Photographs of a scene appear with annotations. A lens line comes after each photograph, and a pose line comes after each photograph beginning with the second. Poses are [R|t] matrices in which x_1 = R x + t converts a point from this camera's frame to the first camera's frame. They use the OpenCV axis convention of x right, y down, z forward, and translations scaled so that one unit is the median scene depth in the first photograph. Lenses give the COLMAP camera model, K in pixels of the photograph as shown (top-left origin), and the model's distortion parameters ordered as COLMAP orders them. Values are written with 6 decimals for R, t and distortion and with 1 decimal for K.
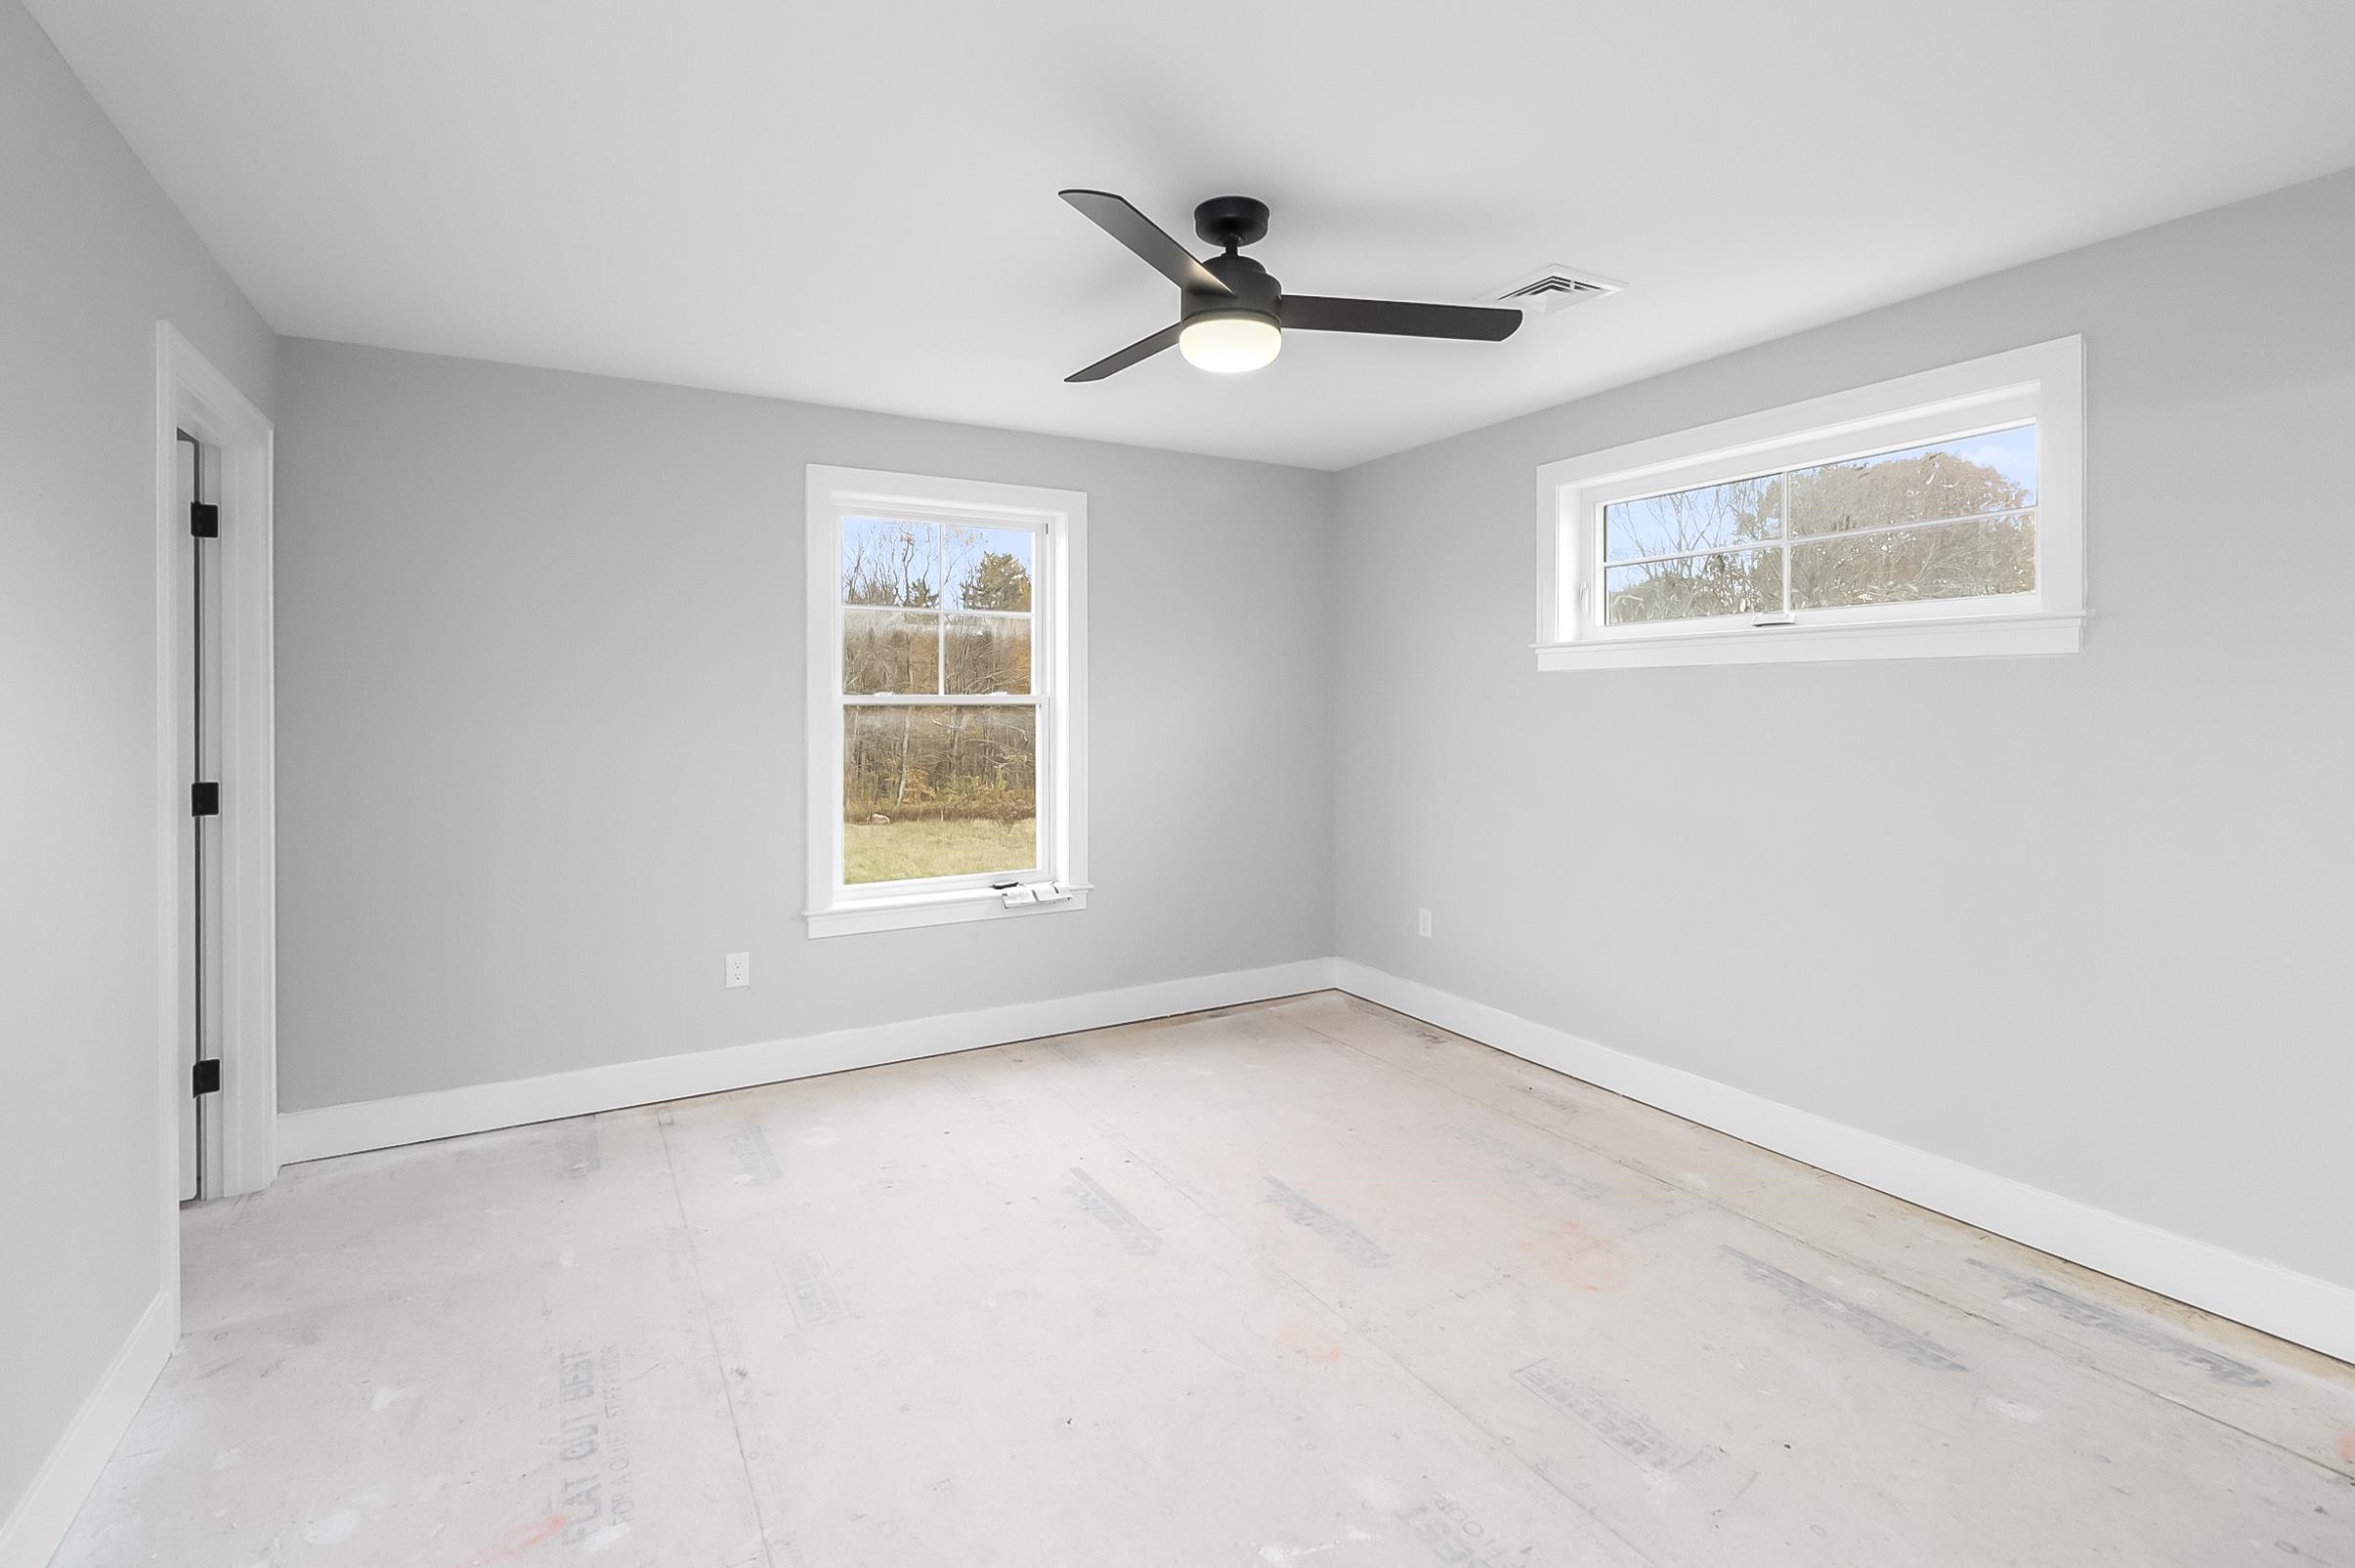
lens RADIAL K [[1098.5, 0, 1184.1], [0, 1098.5, 721.4], [0, 0, 1]] dist [0.000248, -0.009016]
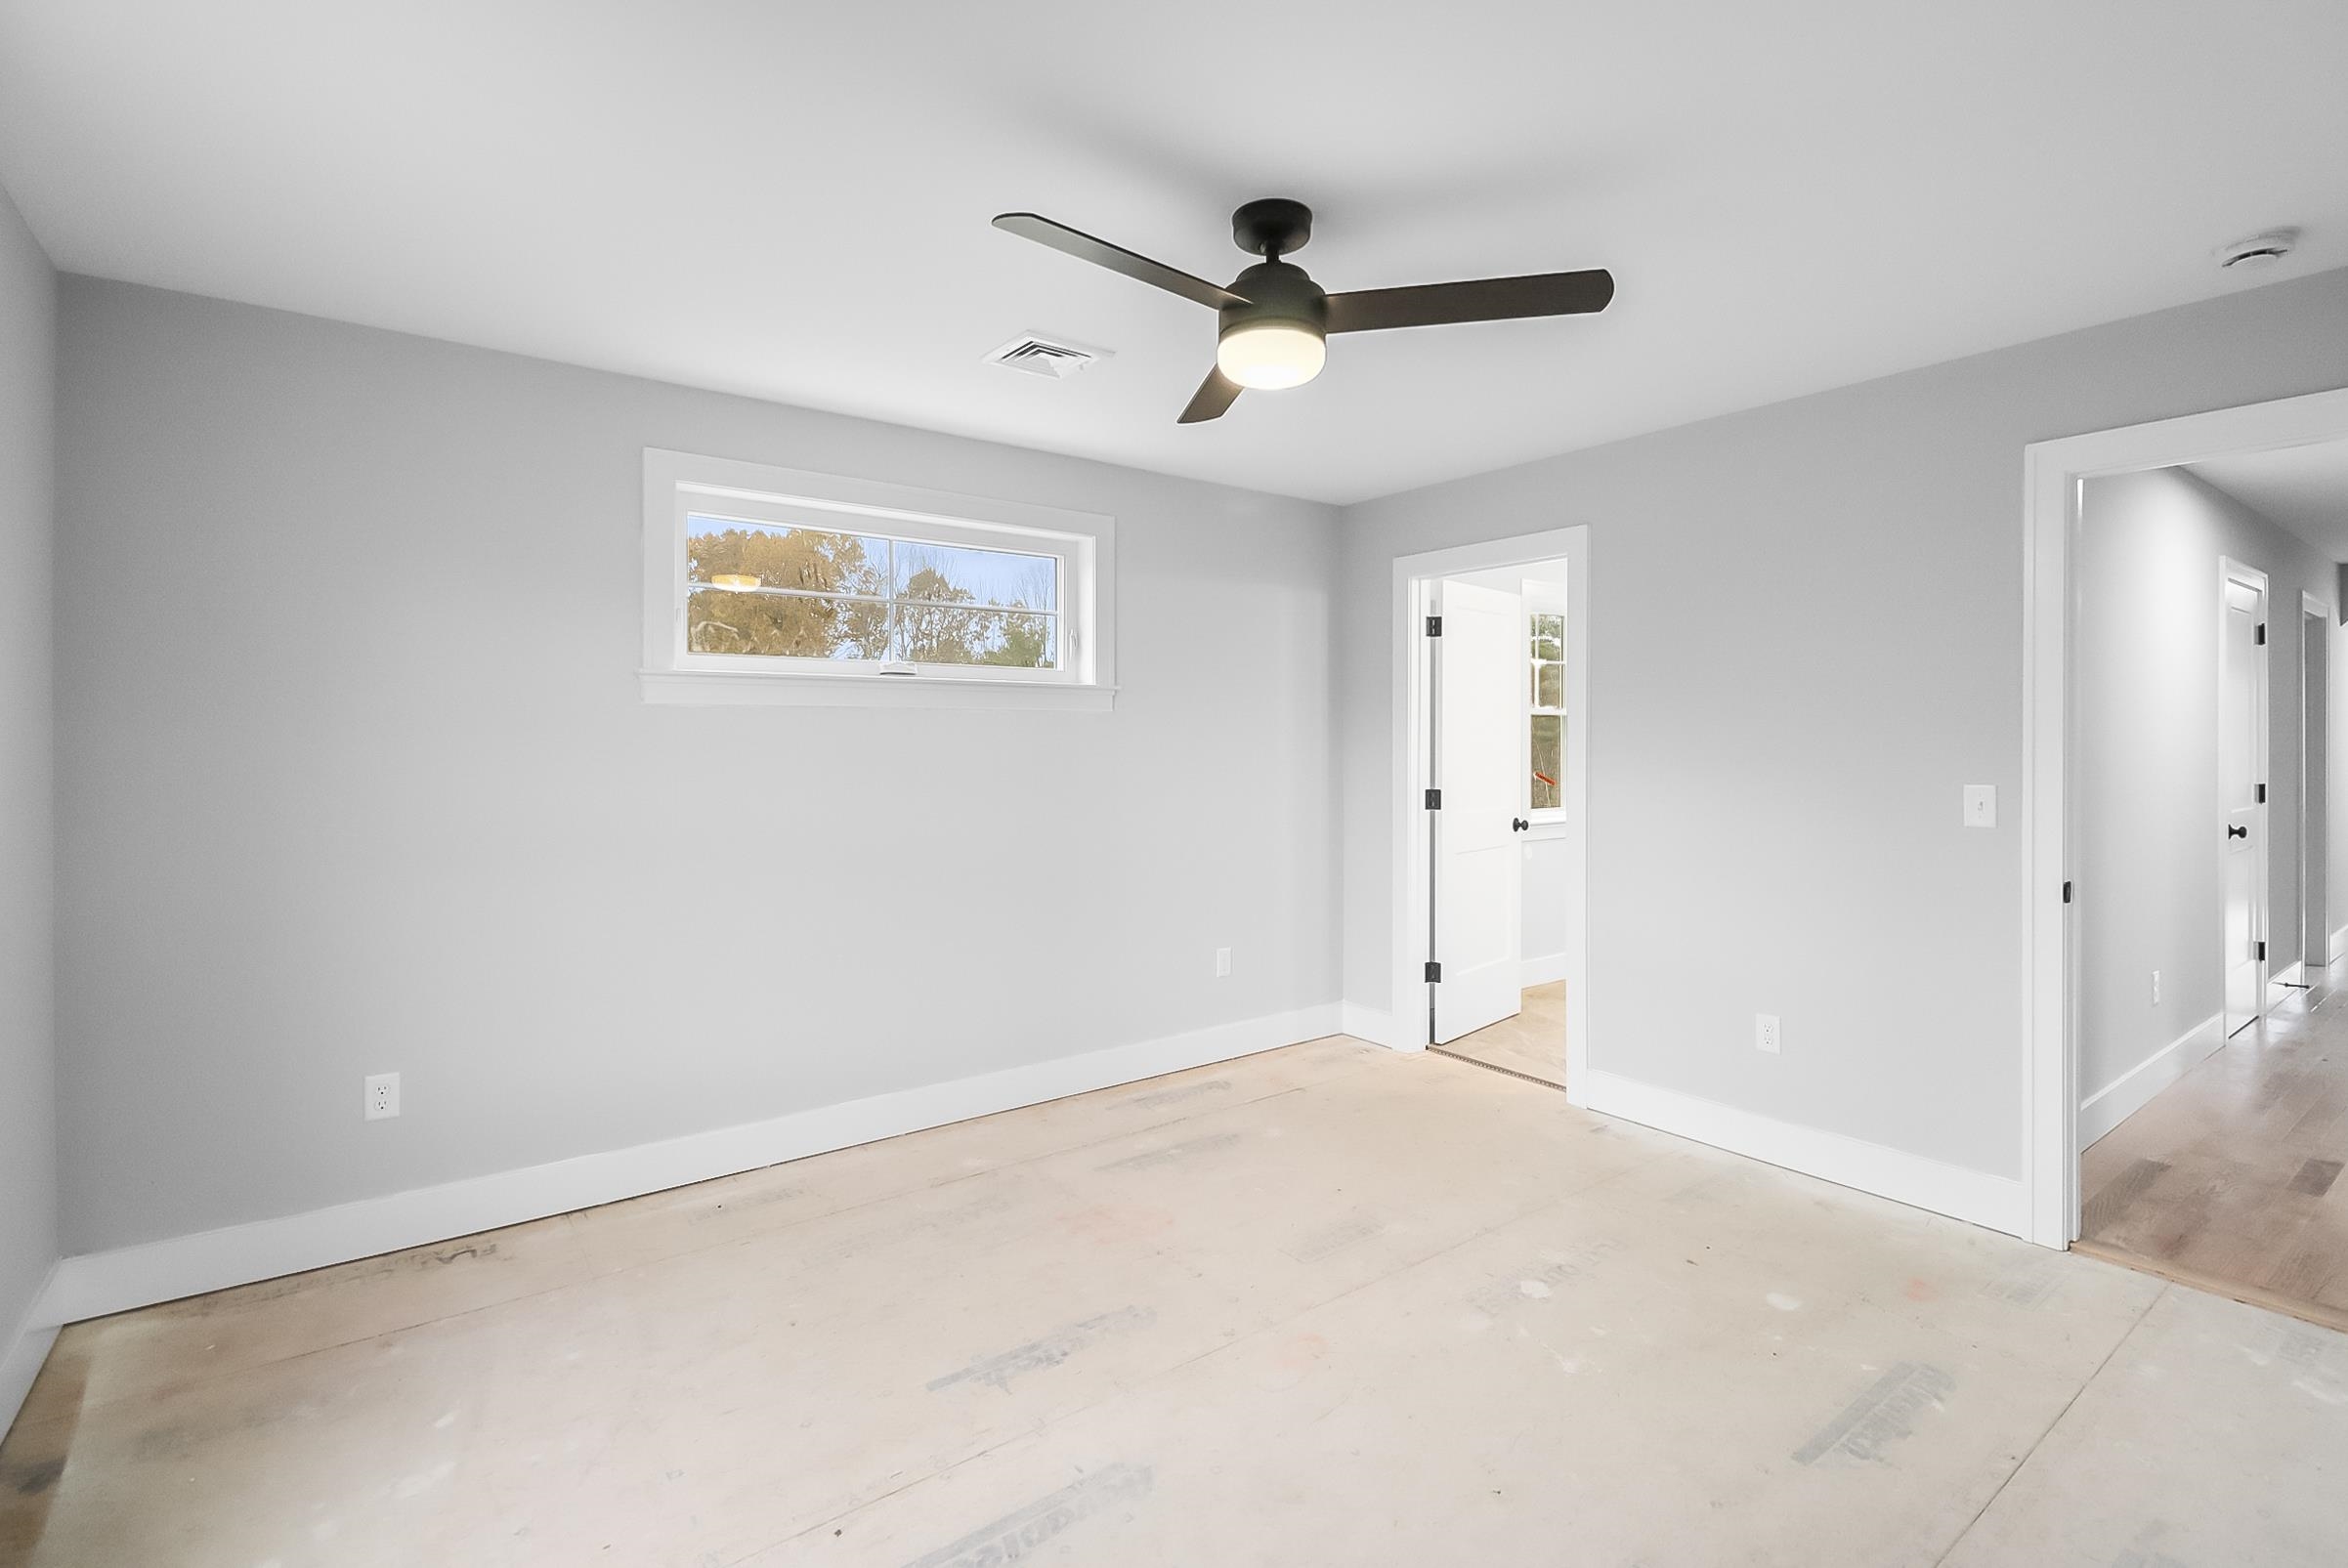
lens RADIAL K [[1083.5, 0, 1170.5], [0, 1083.5, 756.3], [0, 0, 1]] dist [-0.046265, -0.000146]
pose [[-0.126405, -0.005637, 0.991963, -0.685759], [0.035468, 0.999319, 0.010199, -0.001674], [-0.991344, 0.036473, -0.126119, 0.985785]]
